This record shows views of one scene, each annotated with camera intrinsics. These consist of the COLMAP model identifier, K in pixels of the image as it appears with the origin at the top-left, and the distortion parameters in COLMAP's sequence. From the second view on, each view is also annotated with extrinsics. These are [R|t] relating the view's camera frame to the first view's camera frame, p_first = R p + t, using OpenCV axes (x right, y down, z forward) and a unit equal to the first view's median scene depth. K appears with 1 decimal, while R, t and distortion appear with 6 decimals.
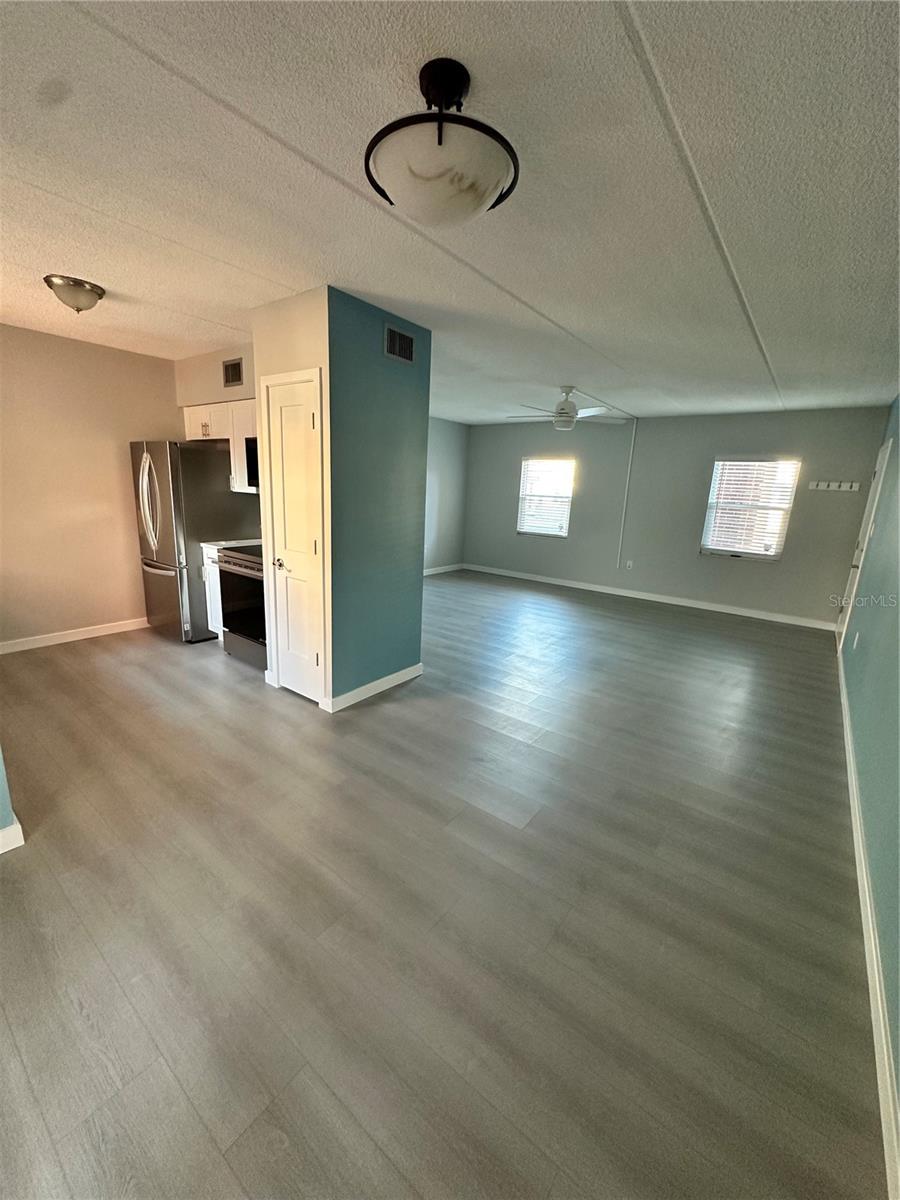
lens RADIAL K [[483.4, 0, 450.0], [0, 483.4, 600.0], [0, 0, 1]] dist [0.000699, -0.000134]
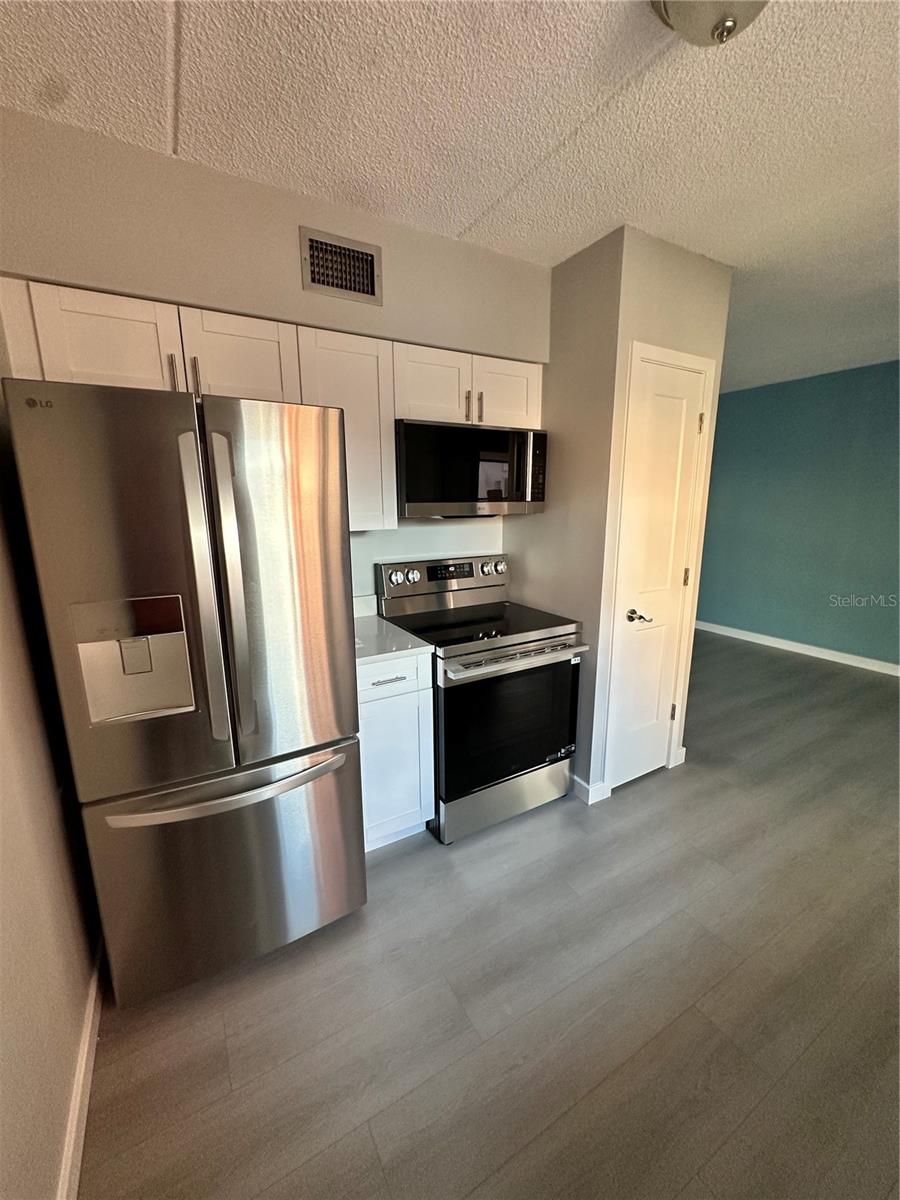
lens RADIAL K [[480.0, 0, 450.0], [0, 480.0, 600.0], [0, 0, 1]] dist [0.000933, 0.000209]
pose [[0.379662, -0.239445, 0.893601, -0.878792], [0.237566, 0.958768, 0.155972, -0.221577], [-0.894103, 0.153072, 0.420891, 0.771201]]
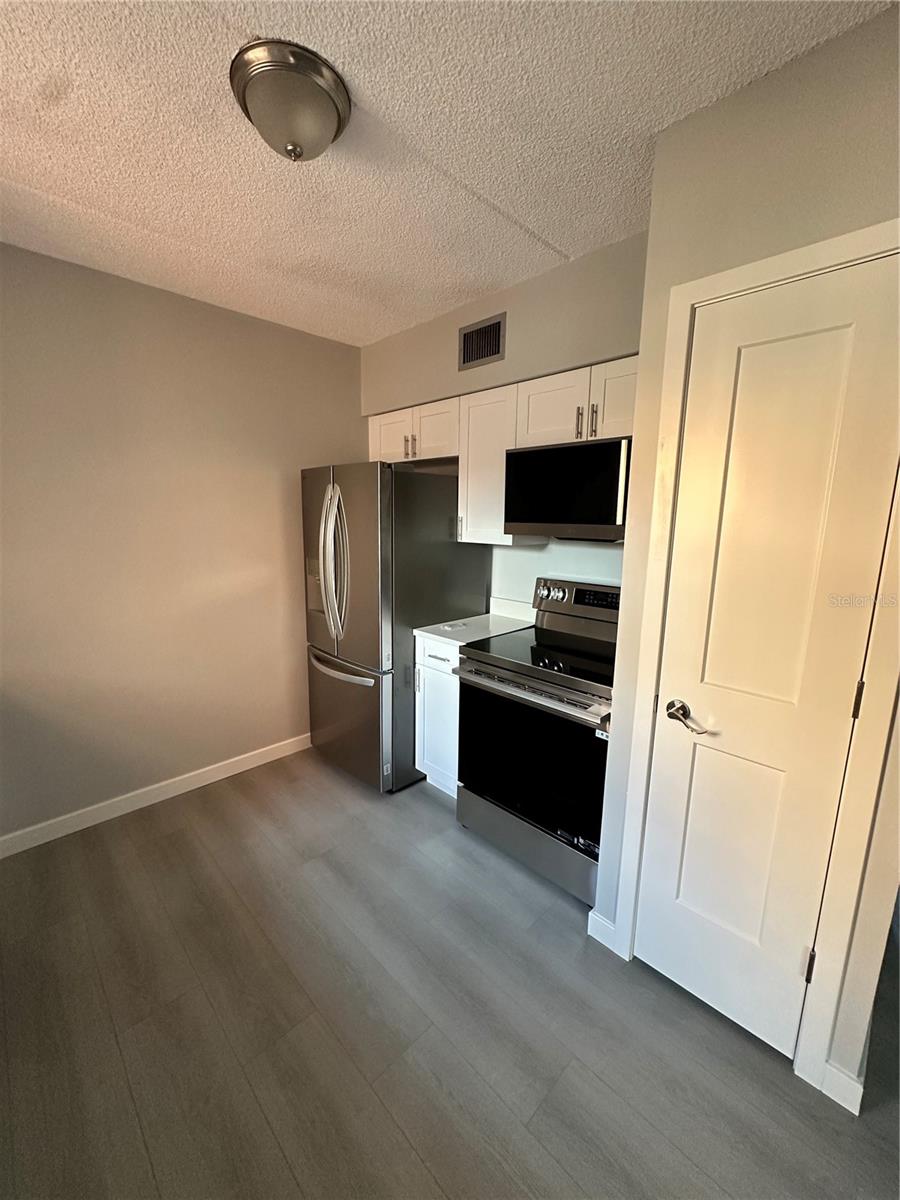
lens RADIAL K [[477.0, 0, 450.0], [0, 477.0, 600.0], [0, 0, 1]] dist [-0.000049, 0.000273]
pose [[0.990457, -0.009193, -0.137515, -0.407778], [0.001086, 0.998263, -0.058908, -0.125021], [0.137818, 0.058196, 0.988746, 0.440445]]
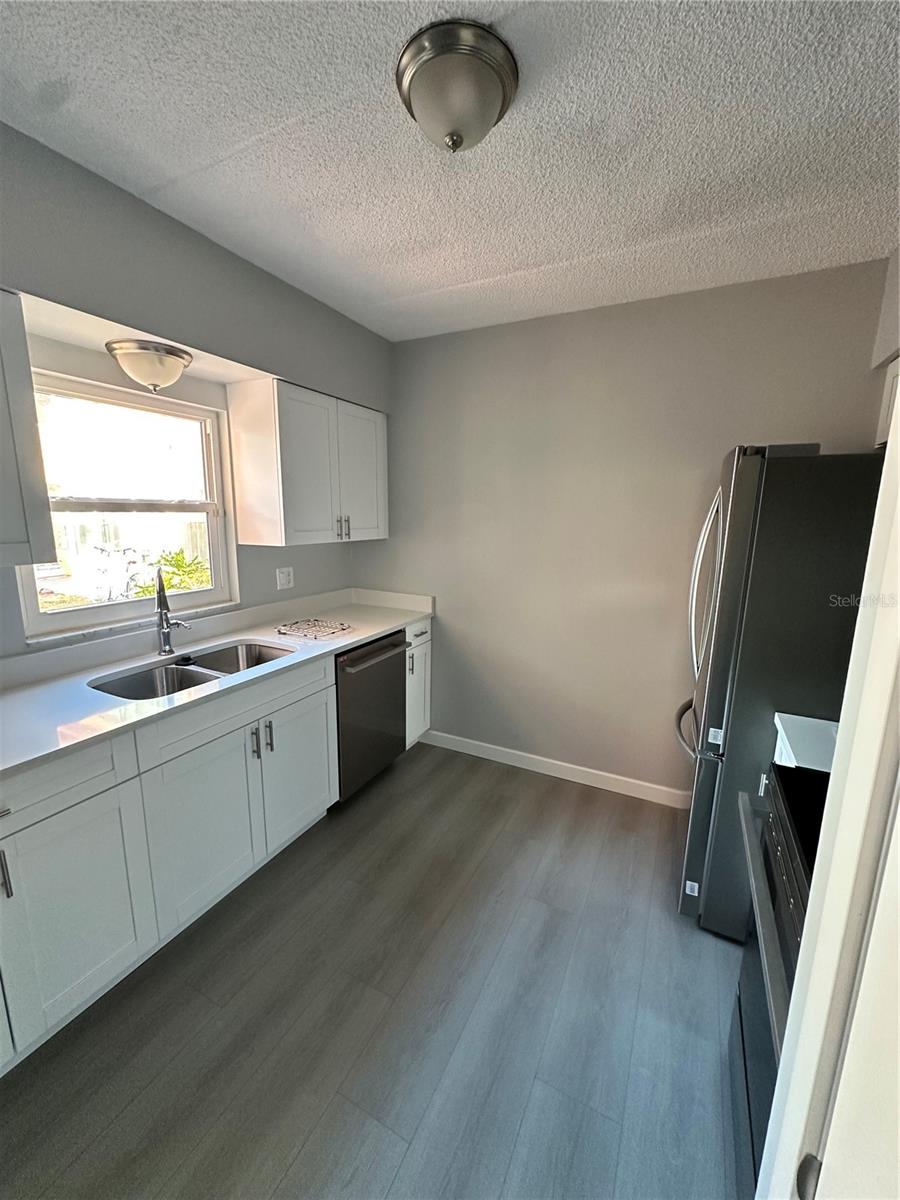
lens RADIAL K [[477.6, 0, 450.0], [0, 477.6, 600.0], [0, 0, 1]] dist [0.000134, 0.000243]
pose [[0.182653, 0.137841, -0.973467, -0.228674], [-0.234026, 0.967760, 0.093123, -0.185511], [0.954919, 0.210808, 0.209022, 0.702264]]
